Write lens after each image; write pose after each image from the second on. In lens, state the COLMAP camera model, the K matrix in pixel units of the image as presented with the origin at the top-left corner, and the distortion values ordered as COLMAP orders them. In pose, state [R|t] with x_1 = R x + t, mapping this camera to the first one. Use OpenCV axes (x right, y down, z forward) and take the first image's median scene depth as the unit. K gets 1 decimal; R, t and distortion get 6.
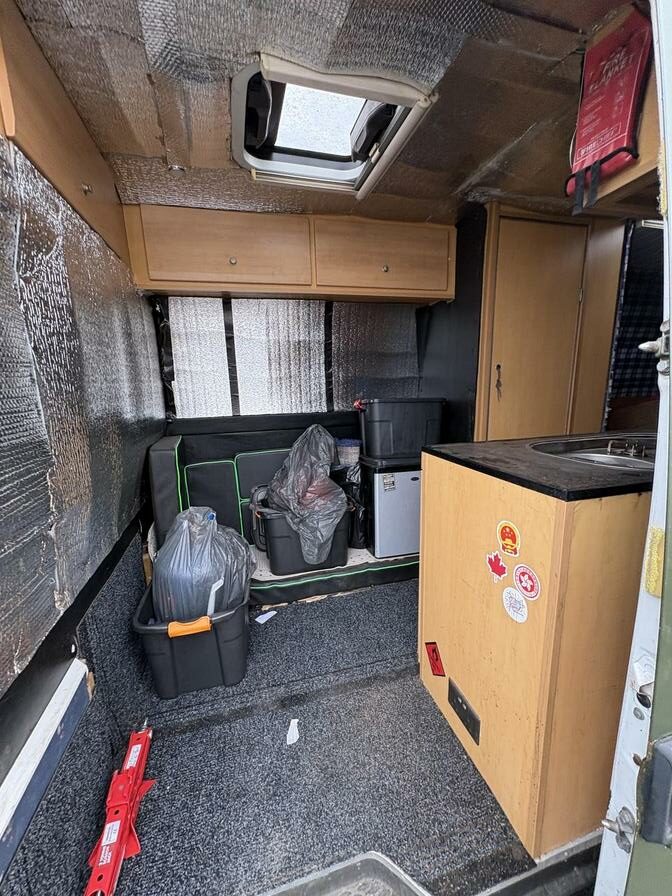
lens RADIAL K [[357.8, 0, 335.0], [0, 357.8, 447.3], [0, 0, 1]] dist [0.001439, -0.000007]
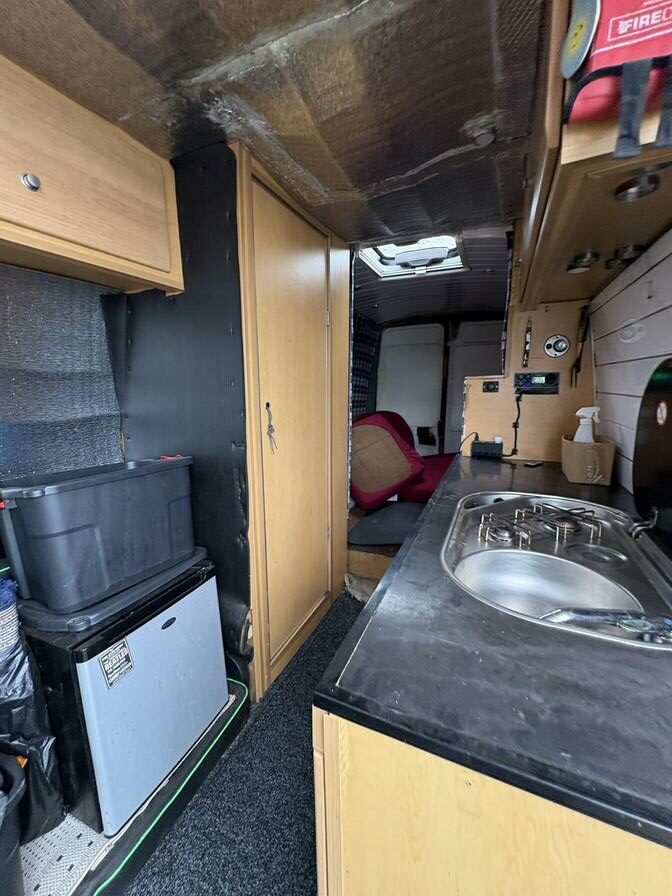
lens RADIAL K [[357.8, 0, 335.0], [0, 357.8, 447.3], [0, 0, 1]] dist [0.001439, -0.000007]
pose [[0.635465, -0.118671, 0.762956, 0.010317], [0.132027, 0.990266, 0.044063, -0.154790], [-0.760759, 0.072730, 0.644947, 0.457812]]
